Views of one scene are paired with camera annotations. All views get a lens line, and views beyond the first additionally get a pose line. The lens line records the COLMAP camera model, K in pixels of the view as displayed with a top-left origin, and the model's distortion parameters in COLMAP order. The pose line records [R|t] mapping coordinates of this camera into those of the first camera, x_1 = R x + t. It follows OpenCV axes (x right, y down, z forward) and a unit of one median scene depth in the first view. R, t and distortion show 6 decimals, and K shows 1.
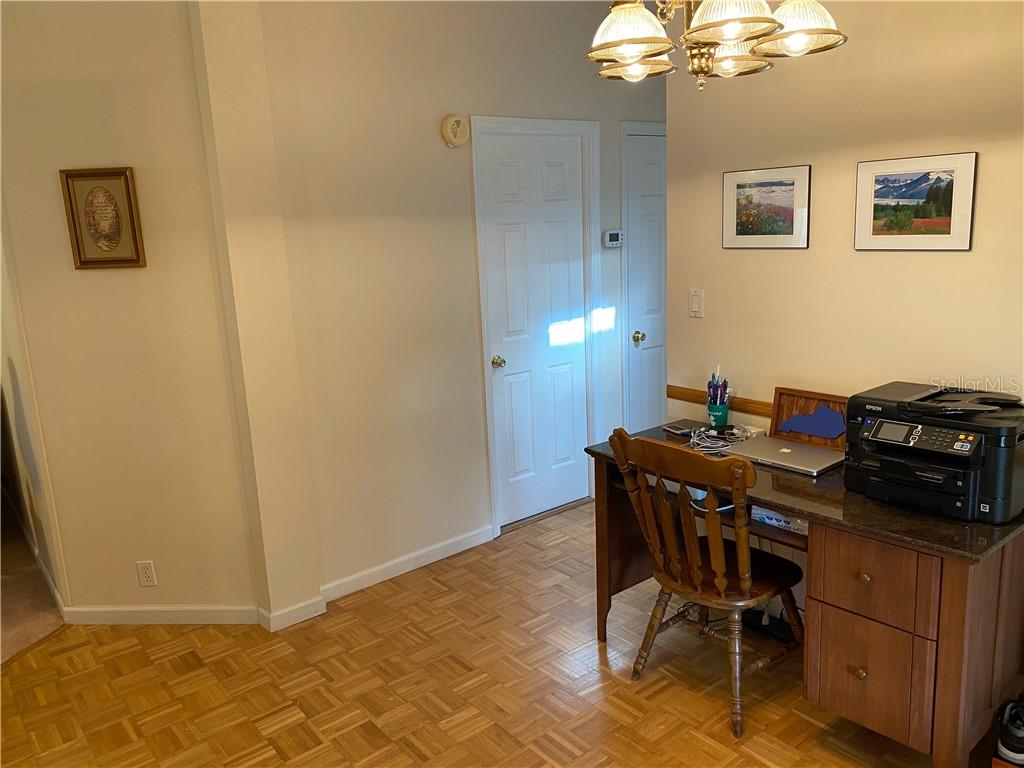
lens RADIAL K [[788.6, 0, 512.0], [0, 788.6, 384.0], [0, 0, 1]] dist [0.000031, 0.000183]
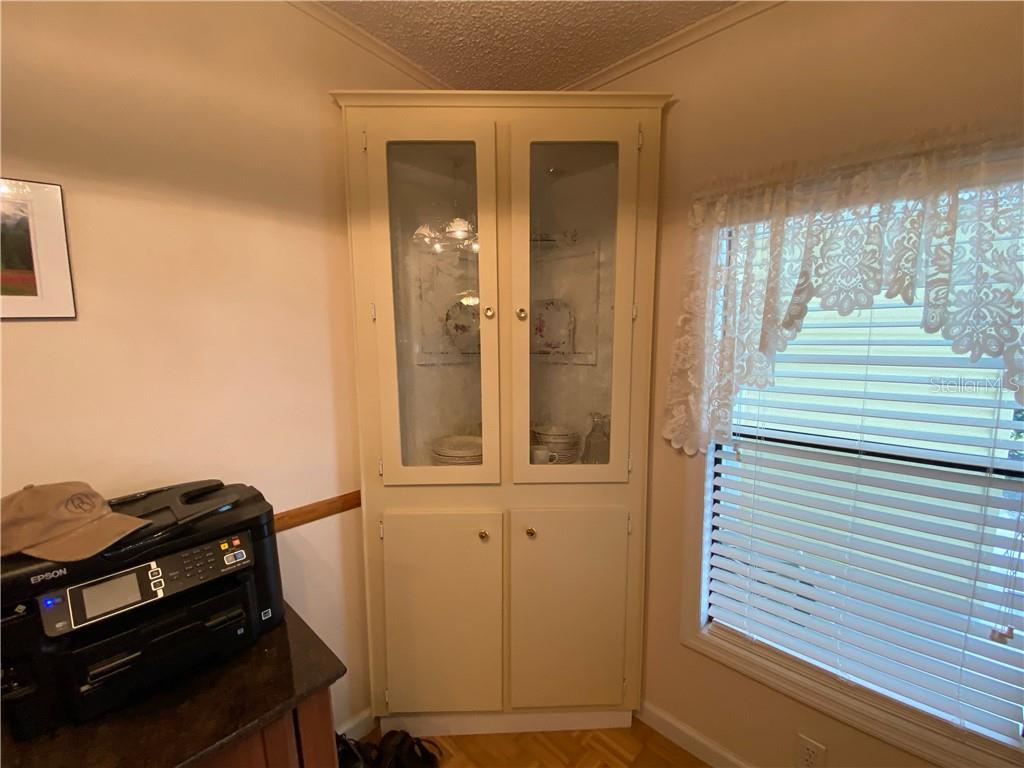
lens RADIAL K [[427.6, 0, 512.0], [0, 427.6, 384.0], [0, 0, 1]] dist [0.020338, -0.020345]
pose [[-0.120974, -0.071563, 0.990073, 0.137378], [0.231284, 0.967916, 0.098221, -0.058010], [-0.965336, 0.240870, -0.100542, 0.714211]]
